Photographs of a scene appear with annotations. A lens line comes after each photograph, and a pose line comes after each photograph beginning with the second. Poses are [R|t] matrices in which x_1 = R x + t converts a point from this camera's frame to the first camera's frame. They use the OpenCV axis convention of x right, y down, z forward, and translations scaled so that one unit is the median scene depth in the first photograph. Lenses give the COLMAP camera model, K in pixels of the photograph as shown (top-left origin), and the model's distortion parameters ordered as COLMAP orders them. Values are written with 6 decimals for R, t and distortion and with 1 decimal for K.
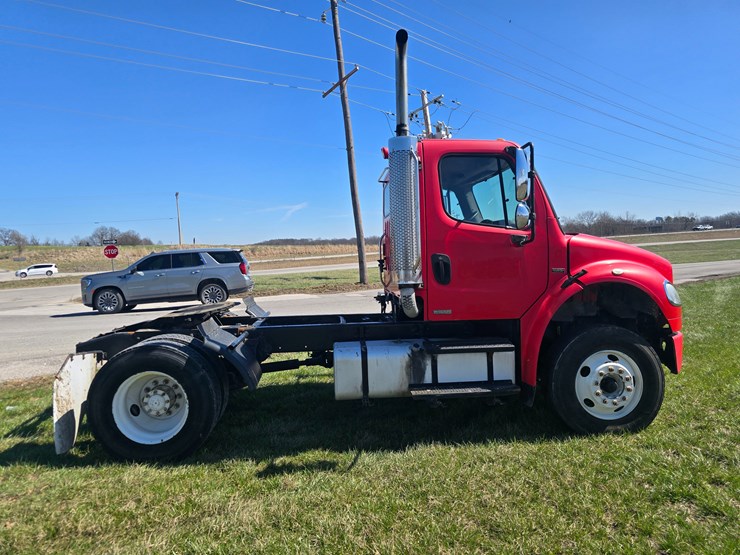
lens RADIAL K [[491.0, 0, 358.0], [0, 491.0, 268.3], [0, 0, 1]] dist [0.035733, -0.004366]
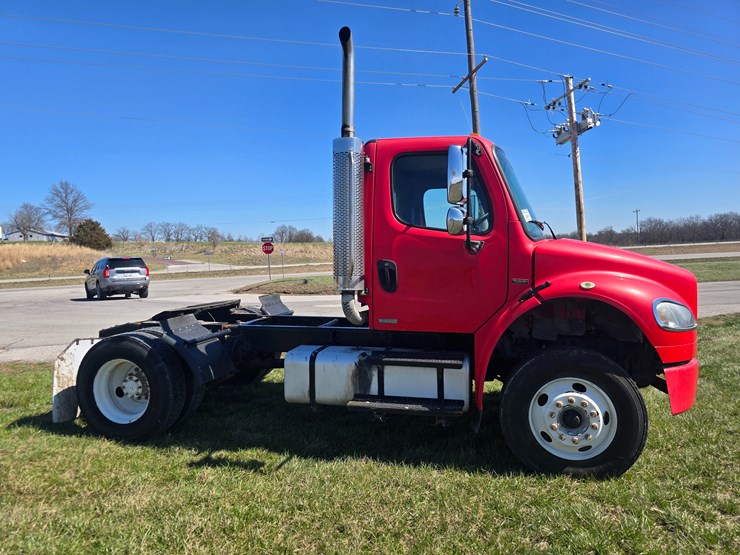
lens RADIAL K [[489.7, 0, 364.3], [0, 489.7, 270.0], [0, 0, 1]] dist [0.038738, -0.003495]
pose [[0.952683, 0.026510, -0.302807, 0.408970], [-0.023997, 0.999640, 0.012018, -0.020068], [0.303016, -0.004183, 0.952976, 0.087052]]
